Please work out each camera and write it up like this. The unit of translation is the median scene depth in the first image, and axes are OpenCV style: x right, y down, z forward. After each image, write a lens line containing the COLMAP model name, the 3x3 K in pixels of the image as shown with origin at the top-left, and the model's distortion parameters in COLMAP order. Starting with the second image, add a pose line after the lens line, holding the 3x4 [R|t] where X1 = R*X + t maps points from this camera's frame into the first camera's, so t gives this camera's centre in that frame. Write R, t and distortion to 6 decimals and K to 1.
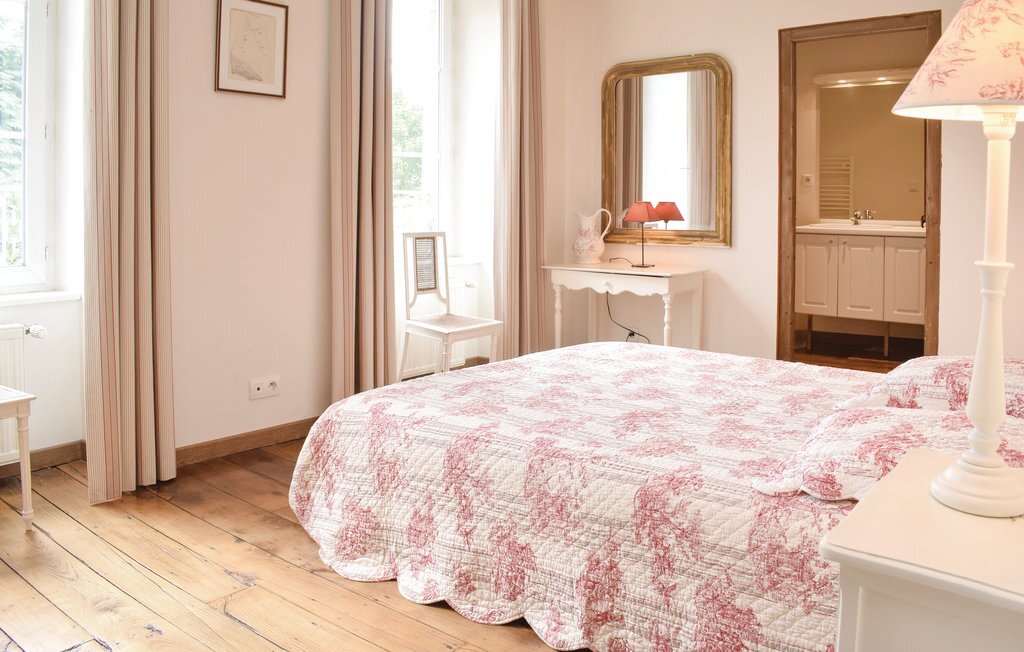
lens RADIAL K [[822.8, 0, 511.8], [0, 822.8, 325.9], [0, 0, 1]] dist [0.001479, 0.000183]
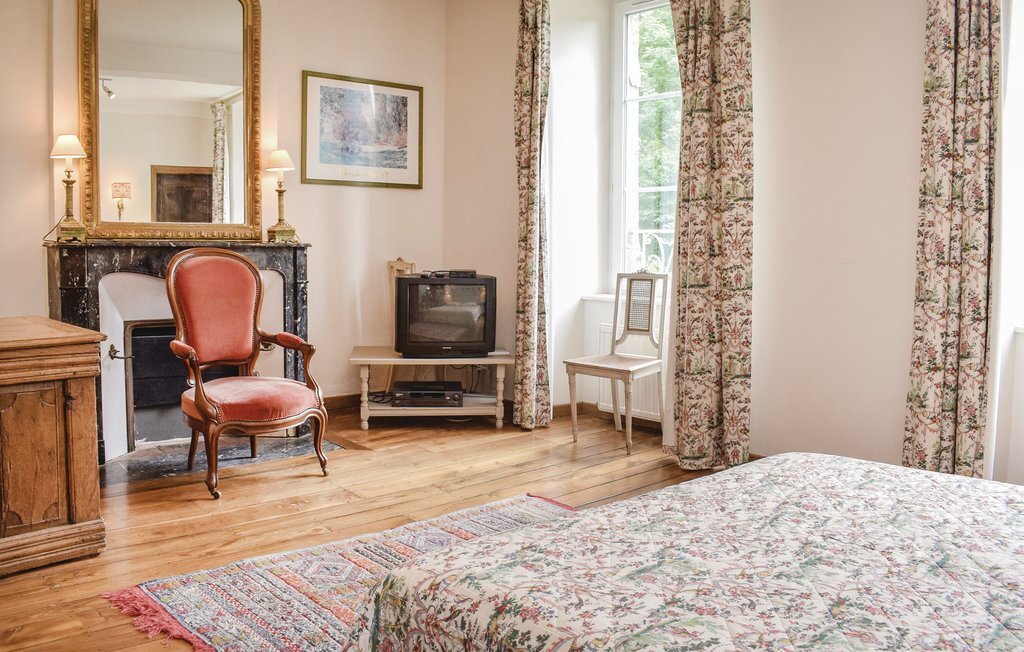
lens RADIAL K [[822.8, 0, 511.9], [0, 822.8, 326.0], [0, 0, 1]] dist [0.001479, 0.000183]
pose [[-0.171441, 0.076622, -0.982210, 0.898548], [-0.139891, 0.984976, 0.101255, -0.129118], [0.975212, 0.154762, -0.158147, 1.003925]]
